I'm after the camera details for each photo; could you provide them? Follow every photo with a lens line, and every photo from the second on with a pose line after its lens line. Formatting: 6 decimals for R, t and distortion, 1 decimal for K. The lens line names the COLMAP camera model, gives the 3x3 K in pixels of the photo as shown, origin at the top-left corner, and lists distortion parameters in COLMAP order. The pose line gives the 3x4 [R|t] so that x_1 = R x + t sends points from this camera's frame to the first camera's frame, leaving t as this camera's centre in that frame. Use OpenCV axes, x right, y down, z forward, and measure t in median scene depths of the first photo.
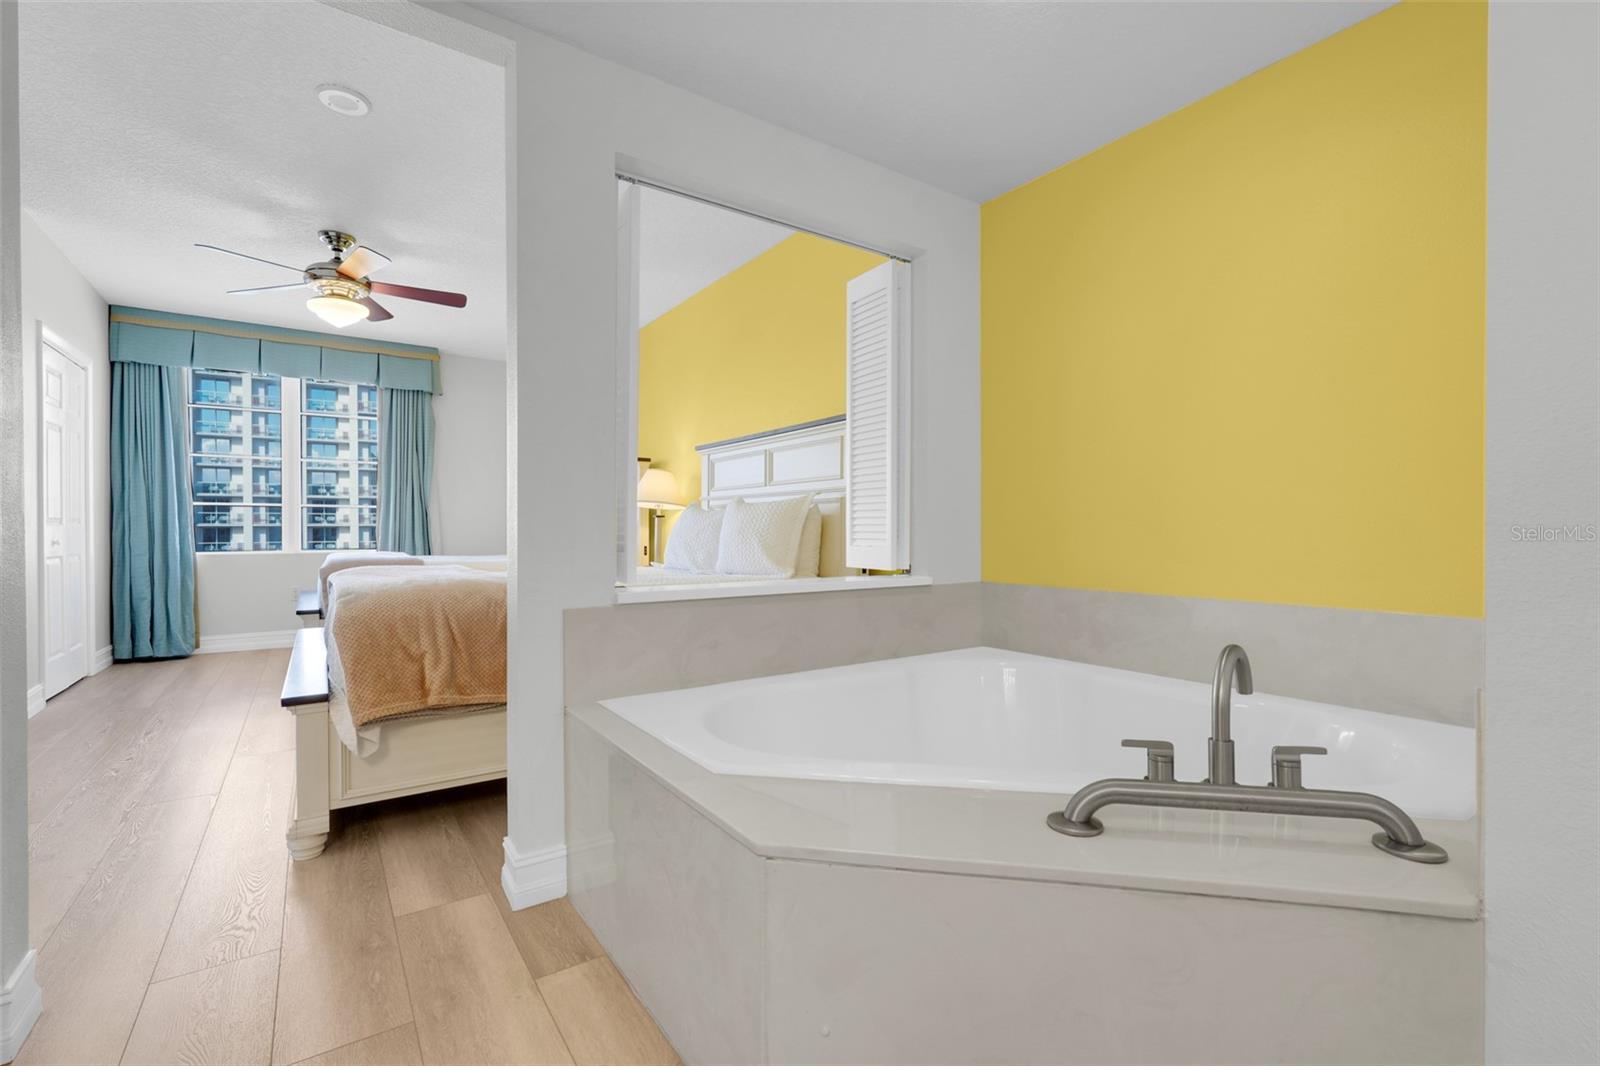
lens RADIAL K [[701.4, 0, 797.0], [0, 701.4, 534.1], [0, 0, 1]] dist [-0.013780, 0.006205]
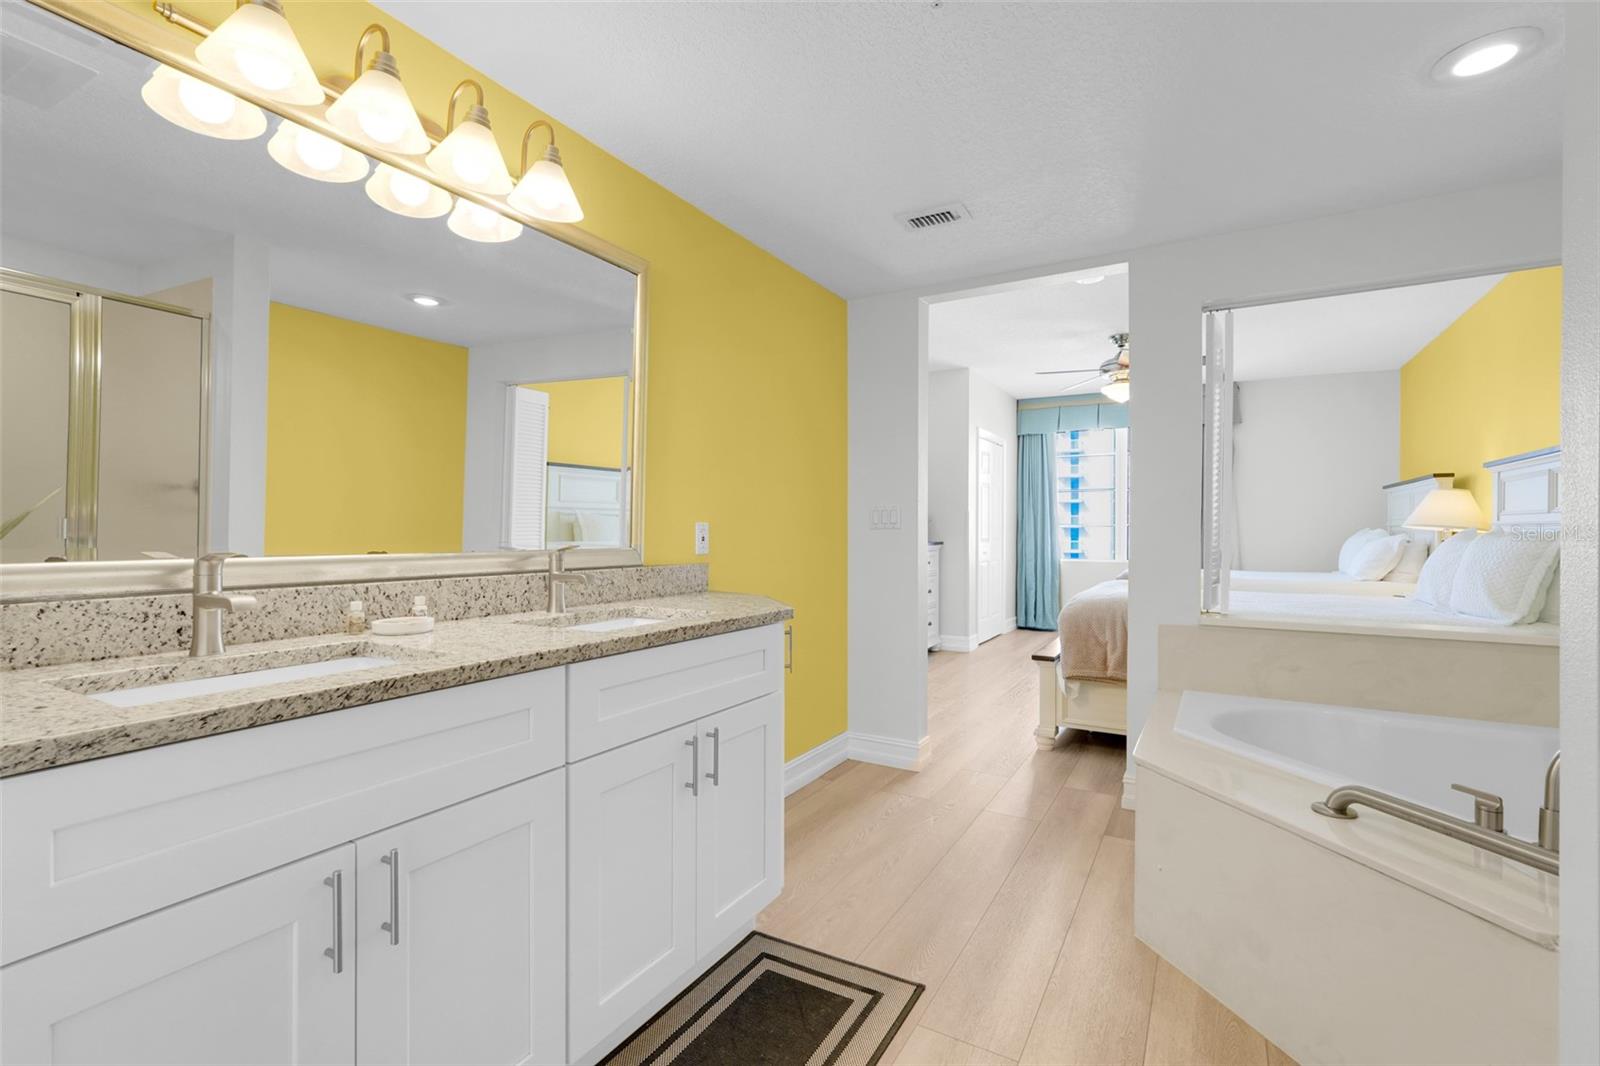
lens RADIAL K [[701.4, 0, 797.0], [0, 701.4, 534.1], [0, 0, 1]] dist [-0.013780, 0.006205]
pose [[0.425026, 0.006654, -0.905157, 0.586499], [-0.008104, 0.999961, 0.003546, -0.071843], [0.905145, 0.005828, 0.425063, -0.294271]]
